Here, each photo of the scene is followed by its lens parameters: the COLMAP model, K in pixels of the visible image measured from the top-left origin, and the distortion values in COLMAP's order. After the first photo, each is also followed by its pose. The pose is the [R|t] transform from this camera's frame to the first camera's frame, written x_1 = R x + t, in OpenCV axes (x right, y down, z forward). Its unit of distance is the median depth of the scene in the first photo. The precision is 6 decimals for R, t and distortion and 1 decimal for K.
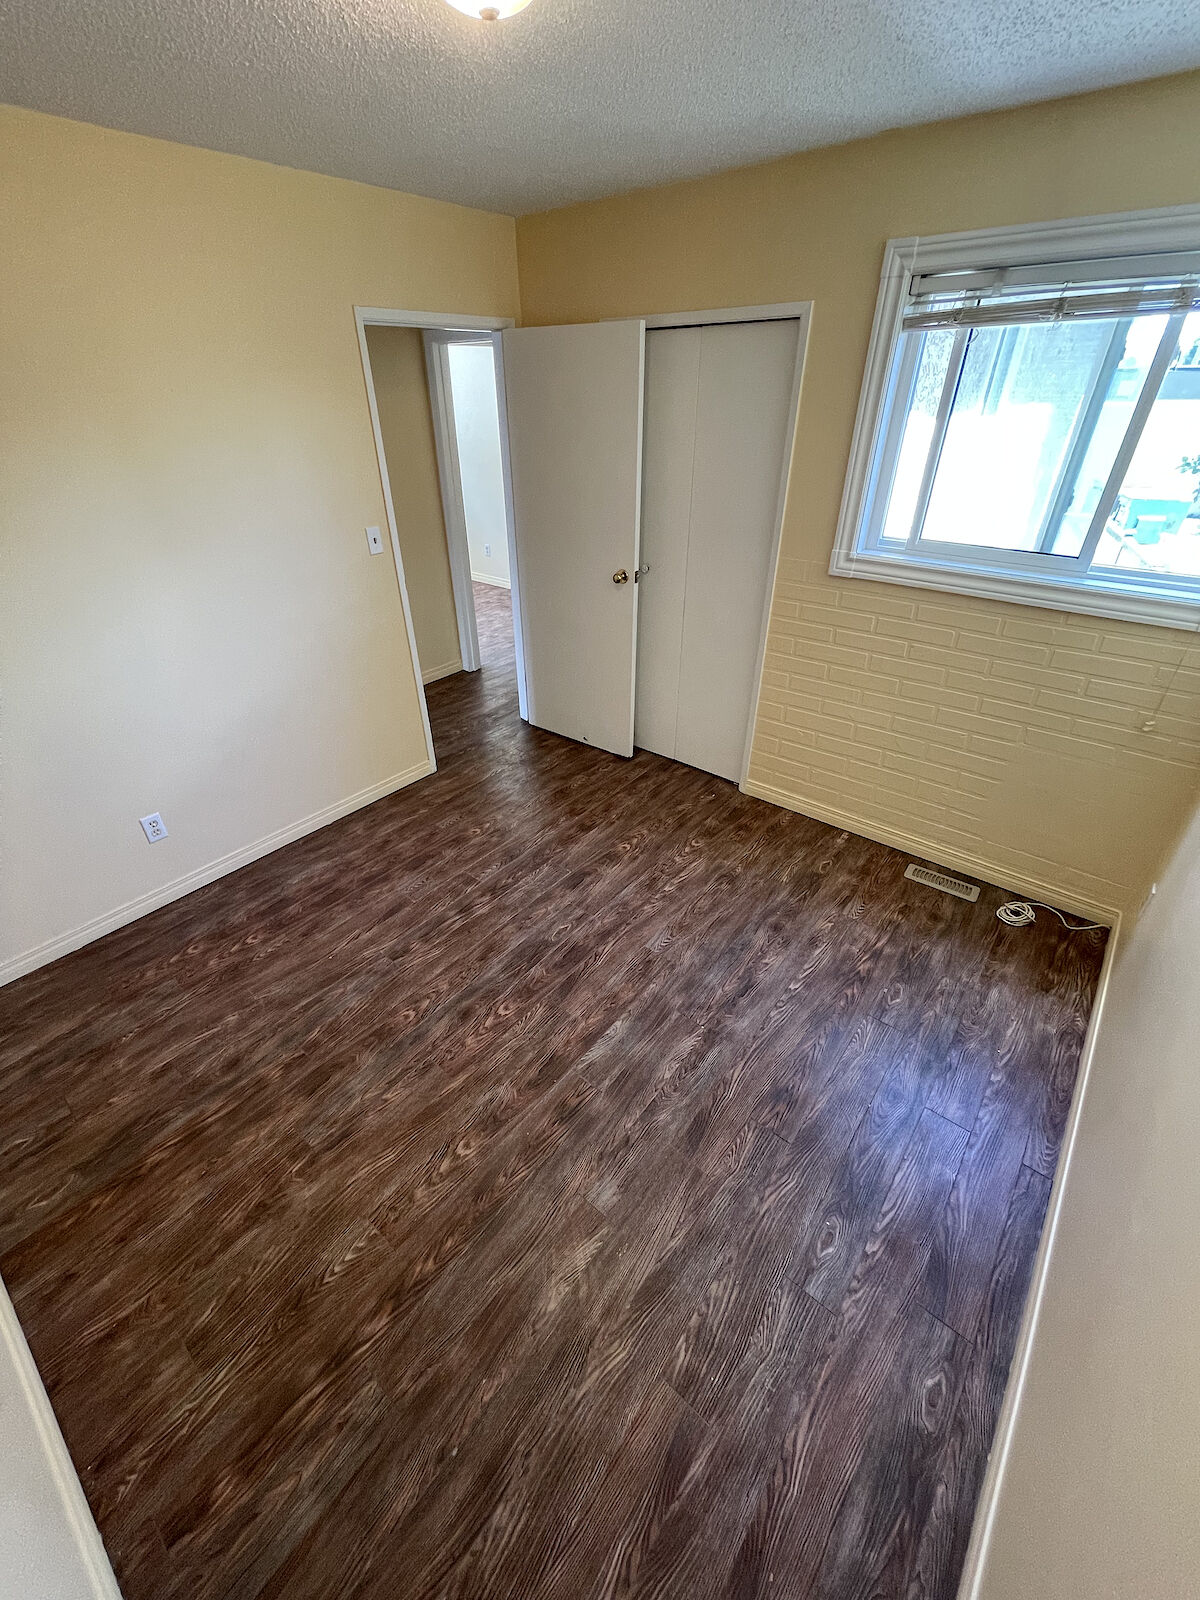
lens RADIAL K [[640.5, 0, 593.9], [0, 640.5, 790.5], [0, 0, 1]] dist [-0.004062, -0.000367]
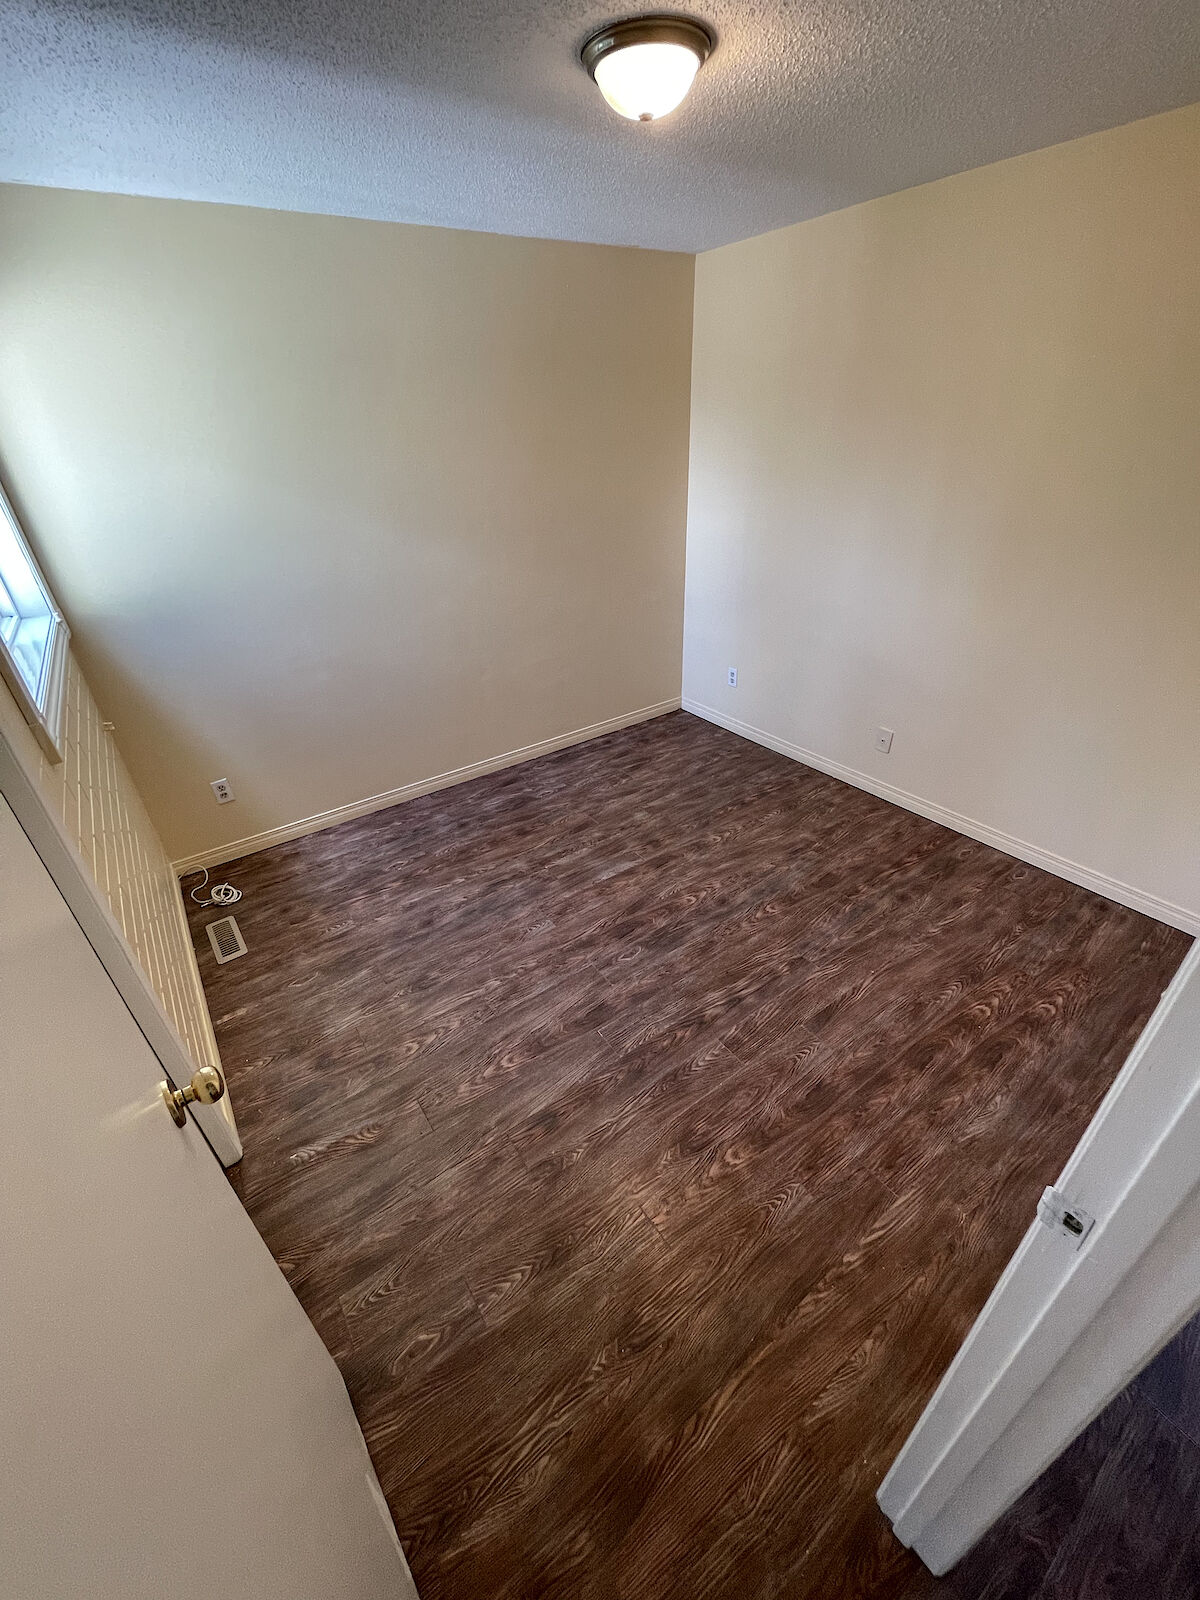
lens RADIAL K [[640.5, 0, 593.9], [0, 640.5, 790.5], [0, 0, 1]] dist [-0.004062, -0.000367]
pose [[-0.962953, -0.087351, 0.255131, -0.237060], [0.187068, 0.465065, 0.865286, -0.784603], [-0.194236, 0.880956, -0.431495, 1.283585]]
